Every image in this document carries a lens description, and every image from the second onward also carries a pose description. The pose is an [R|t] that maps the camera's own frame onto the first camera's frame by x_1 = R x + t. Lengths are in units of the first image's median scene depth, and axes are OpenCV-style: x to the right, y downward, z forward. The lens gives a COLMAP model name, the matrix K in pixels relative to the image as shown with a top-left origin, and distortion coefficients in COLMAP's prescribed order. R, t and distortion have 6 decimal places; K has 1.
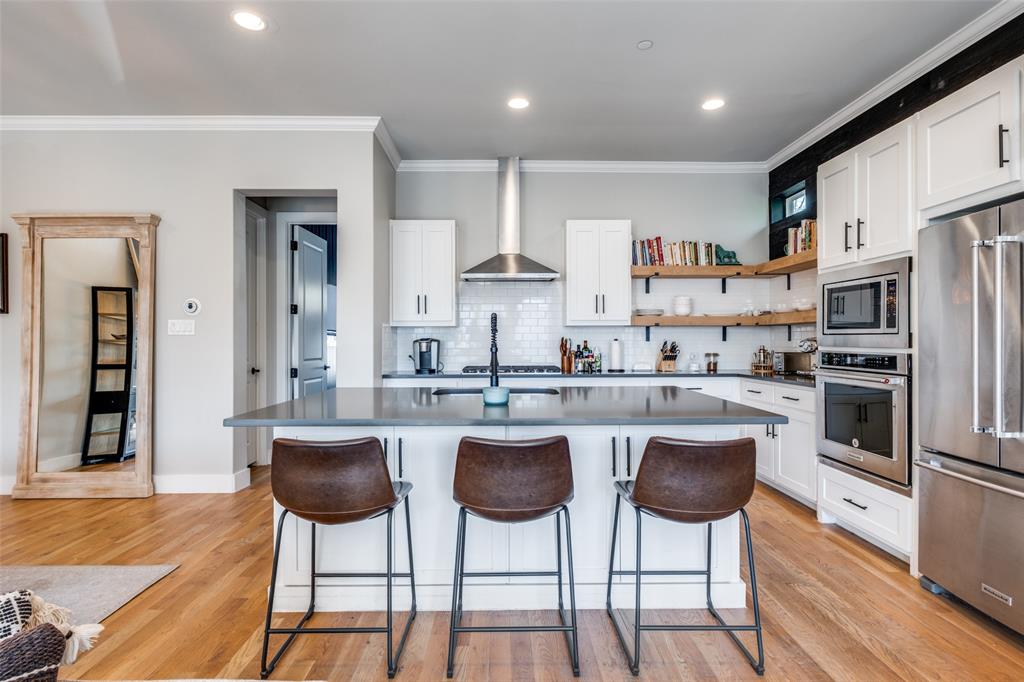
lens RADIAL K [[483.6, 0, 527.9], [0, 483.6, 341.6], [0, 0, 1]] dist [-0.003499, -0.000684]
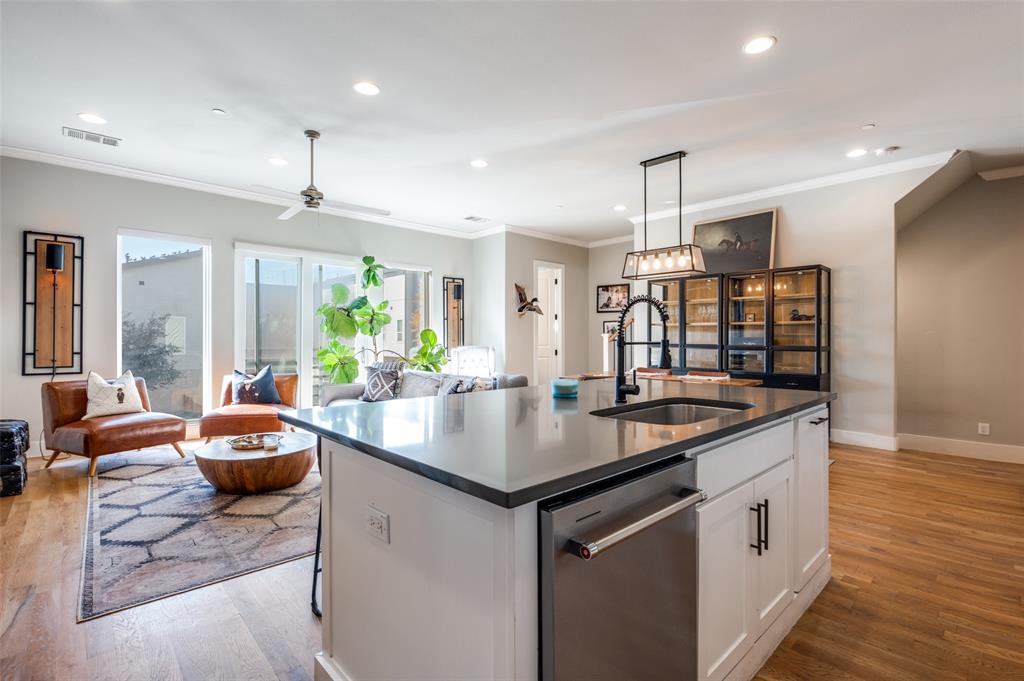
lens RADIAL K [[483.6, 0, 527.9], [0, 483.6, 341.1], [0, 0, 1]] dist [-0.003499, -0.000684]
pose [[-0.738682, 0.009594, -0.673986, 0.324434], [0.003737, 0.999942, 0.010138, 0.003998], [0.674044, 0.004970, -0.738675, 0.852911]]
